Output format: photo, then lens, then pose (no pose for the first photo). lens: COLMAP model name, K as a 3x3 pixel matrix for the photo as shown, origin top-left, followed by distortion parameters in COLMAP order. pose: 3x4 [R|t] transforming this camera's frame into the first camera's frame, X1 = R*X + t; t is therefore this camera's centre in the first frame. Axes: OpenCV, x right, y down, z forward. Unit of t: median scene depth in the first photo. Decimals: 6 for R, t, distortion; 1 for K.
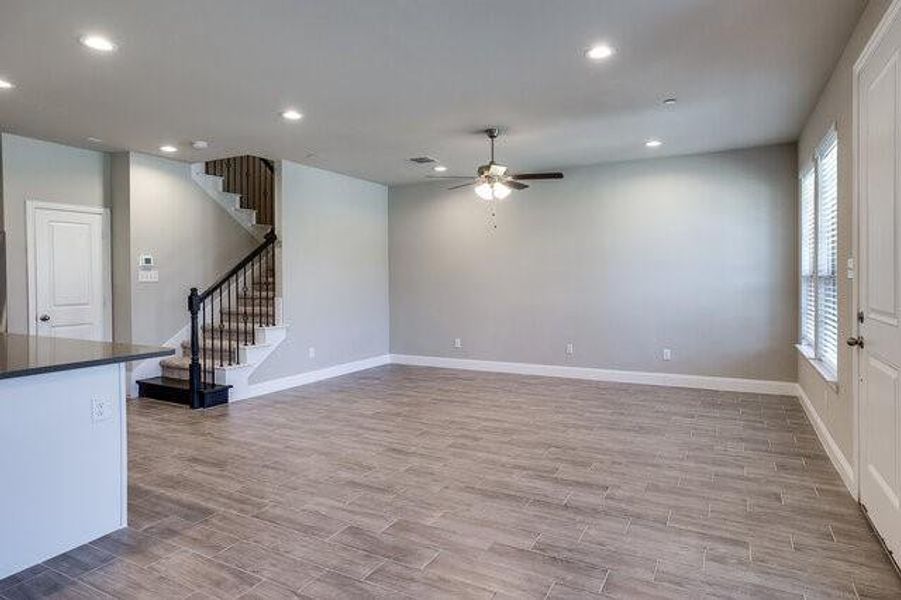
lens RADIAL K [[488.8, 0, 451.9], [0, 488.8, 295.7], [0, 0, 1]] dist [0.002659, 0.000988]
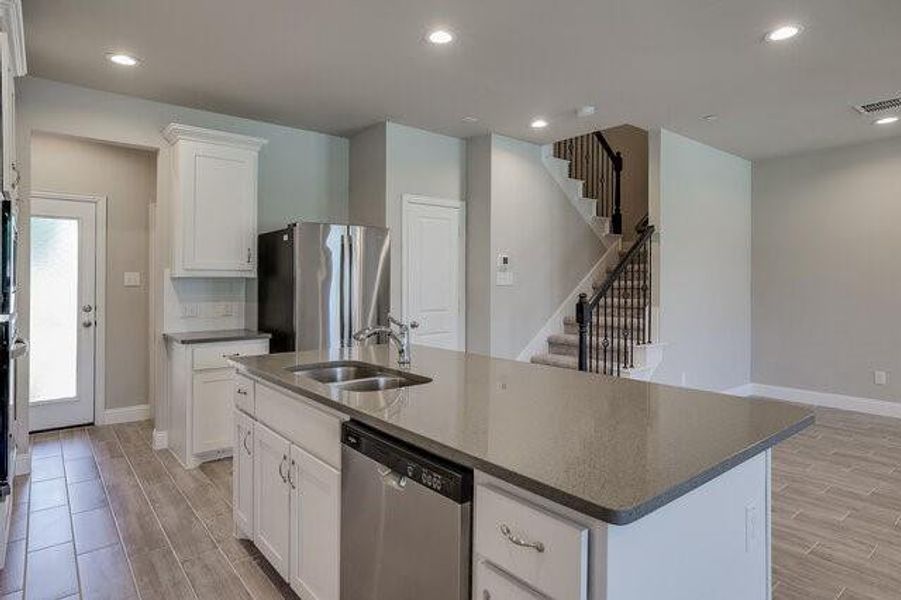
lens RADIAL K [[488.8, 0, 448.7], [0, 488.8, 298.3], [0, 0, 1]] dist [0.002659, 0.000988]
pose [[0.921346, 0.021125, -0.388170, -0.375298], [-0.021228, 0.999767, 0.004023, -0.006374], [0.388164, 0.004534, 0.921579, 0.172966]]
